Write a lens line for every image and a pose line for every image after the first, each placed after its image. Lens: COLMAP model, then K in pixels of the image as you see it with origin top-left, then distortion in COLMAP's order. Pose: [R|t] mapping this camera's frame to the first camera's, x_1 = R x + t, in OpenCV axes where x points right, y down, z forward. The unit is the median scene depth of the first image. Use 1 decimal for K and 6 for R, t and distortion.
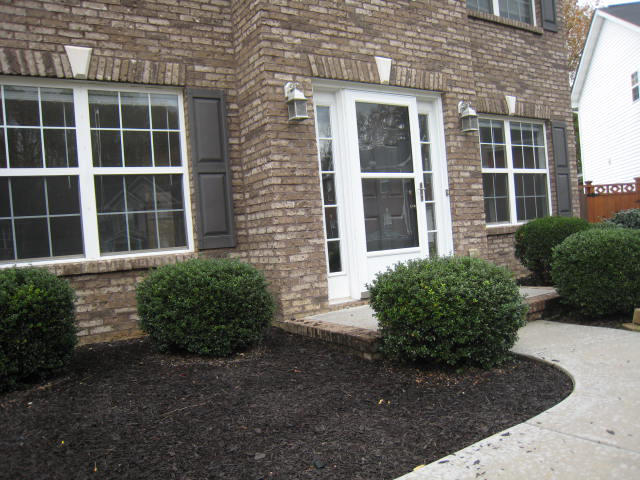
lens RADIAL K [[526.6, 0, 318.3], [0, 526.6, 249.9], [0, 0, 1]] dist [-0.148098, 0.113594]
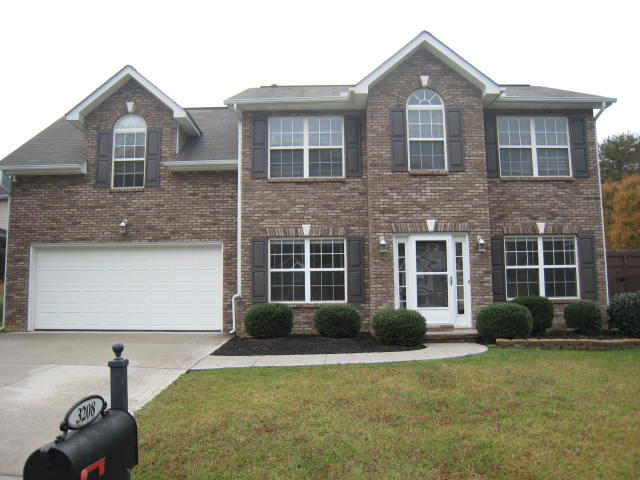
lens RADIAL K [[526.6, 0, 318.3], [0, 526.6, 249.9], [0, 0, 1]] dist [-0.148098, 0.113594]
pose [[0.843835, 0.014060, -0.536418, 0.935391], [-0.069357, 0.994129, -0.083047, -0.026324], [0.532102, 0.107282, 0.839856, -1.135676]]
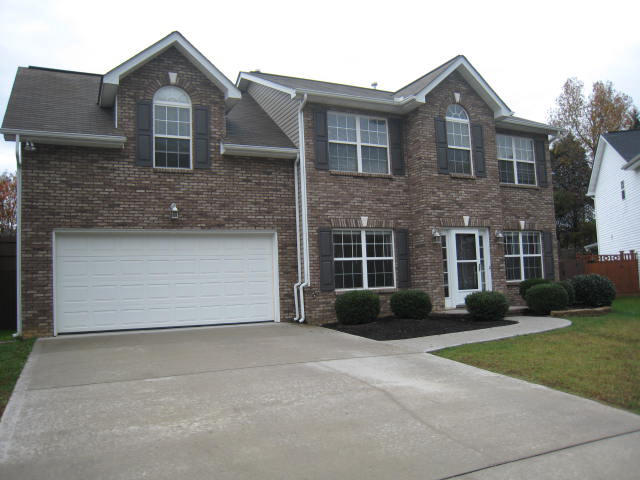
lens RADIAL K [[526.6, 0, 318.3], [0, 526.6, 249.9], [0, 0, 1]] dist [-0.148098, 0.113594]
pose [[0.994522, 0.029306, -0.100332, -0.357453], [-0.038036, 0.995549, -0.086232, 0.055556], [0.097358, 0.089576, 0.991210, -1.712201]]
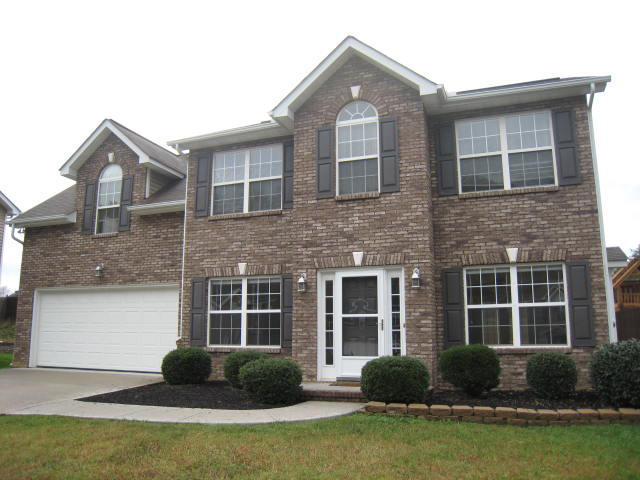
lens RADIAL K [[526.6, 0, 318.3], [0, 526.6, 249.9], [0, 0, 1]] dist [-0.148098, 0.113594]
pose [[0.613026, -0.056877, -0.788013, 1.560847], [-0.070024, 0.989569, -0.125899, -0.132919], [0.786954, 0.132359, 0.602648, -0.262027]]
